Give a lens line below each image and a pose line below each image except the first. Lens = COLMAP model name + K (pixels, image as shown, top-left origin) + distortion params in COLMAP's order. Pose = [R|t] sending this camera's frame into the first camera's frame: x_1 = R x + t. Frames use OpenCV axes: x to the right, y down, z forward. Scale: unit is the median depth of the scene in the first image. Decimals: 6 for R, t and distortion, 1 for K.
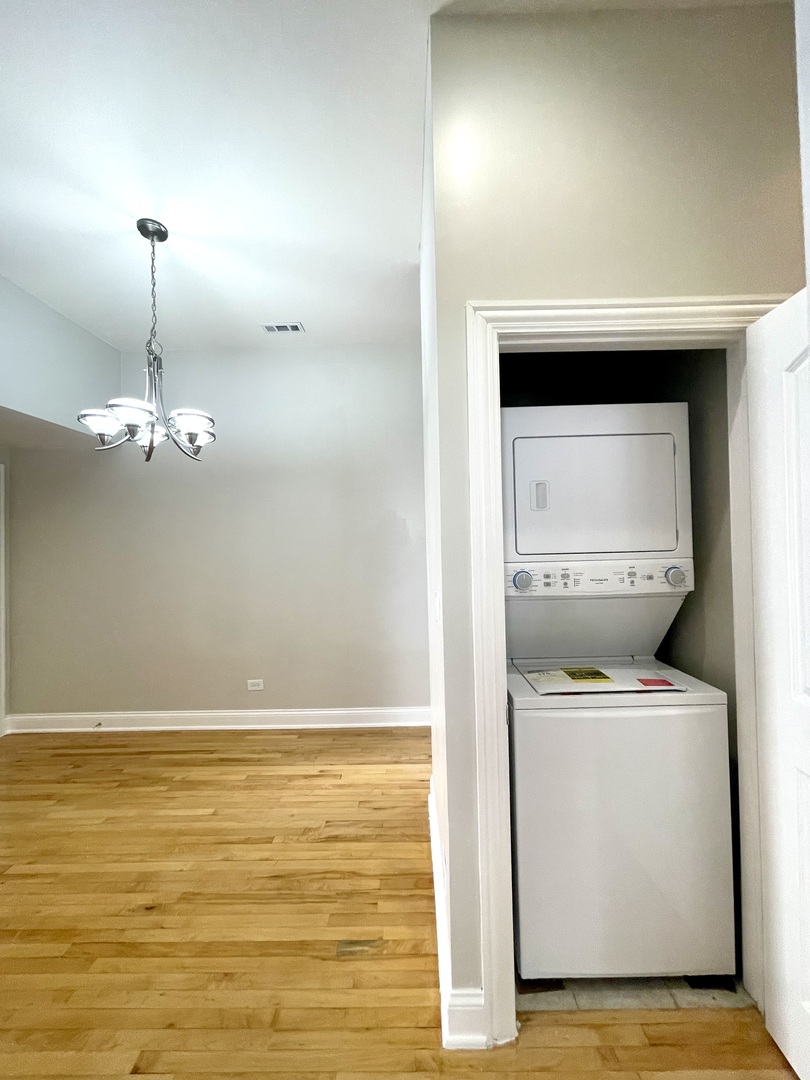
lens RADIAL K [[434.3, 0, 405.0], [0, 434.3, 540.0], [0, 0, 1]] dist [0.008610, 0.000089]
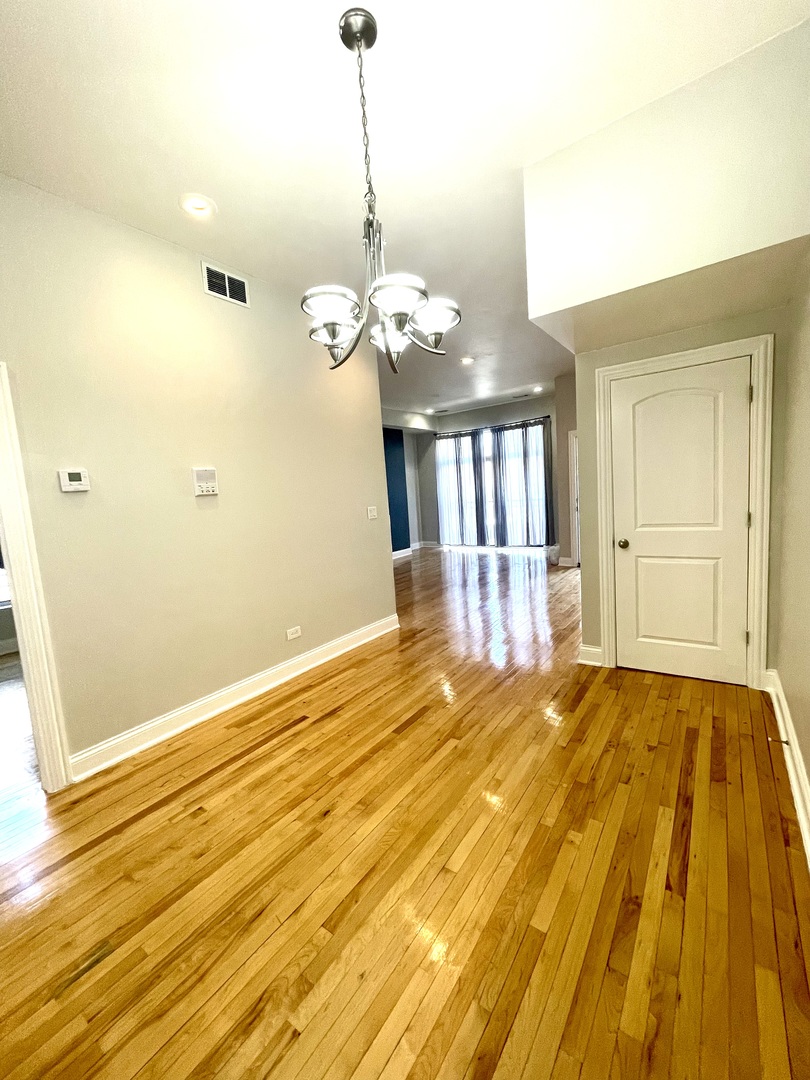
lens RADIAL K [[434.4, 0, 409.9], [0, 434.4, 538.0], [0, 0, 1]] dist [-0.003636, 0.000256]
pose [[-0.567543, 0.146976, -0.810119, 0.068413], [0.095796, 0.989043, 0.112326, 0.034354], [0.817752, -0.013856, -0.575404, 1.412186]]
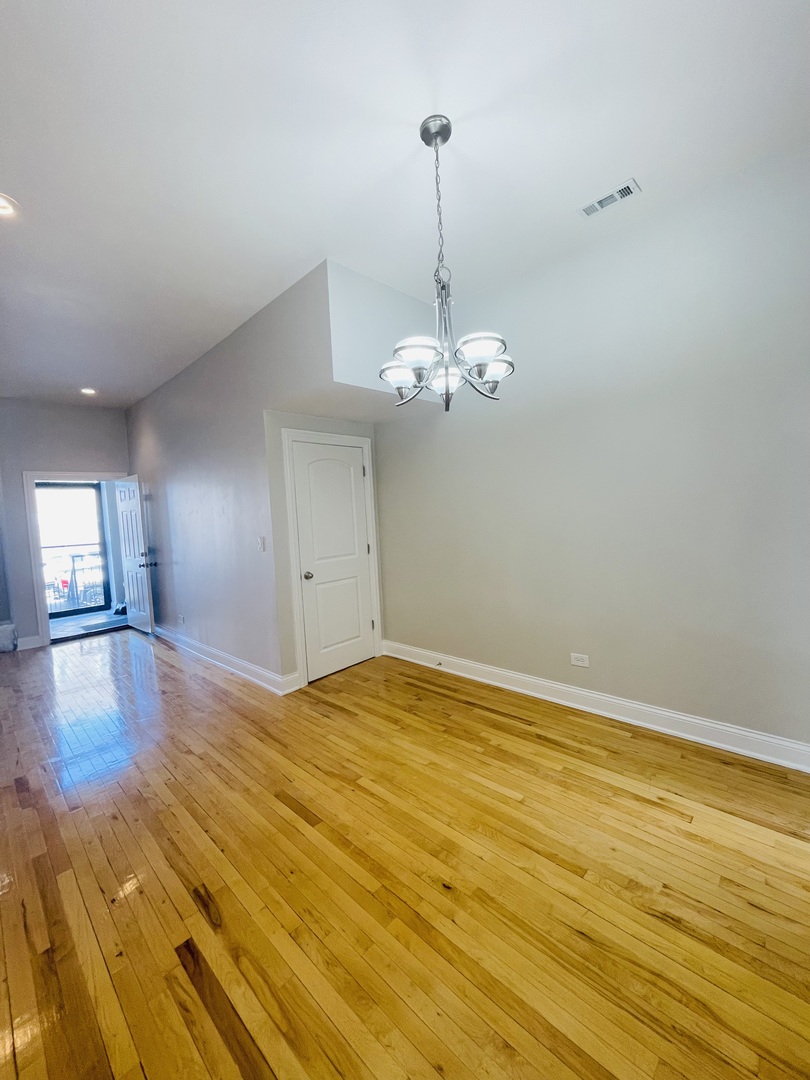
lens RADIAL K [[434.4, 0, 409.9], [0, 434.4, 538.0], [0, 0, 1]] dist [-0.003636, 0.000256]
pose [[0.733329, 0.024973, -0.679416, -0.018769], [0.046488, 0.995144, 0.086755, 0.004589], [0.678283, -0.095204, 0.728607, 0.263080]]
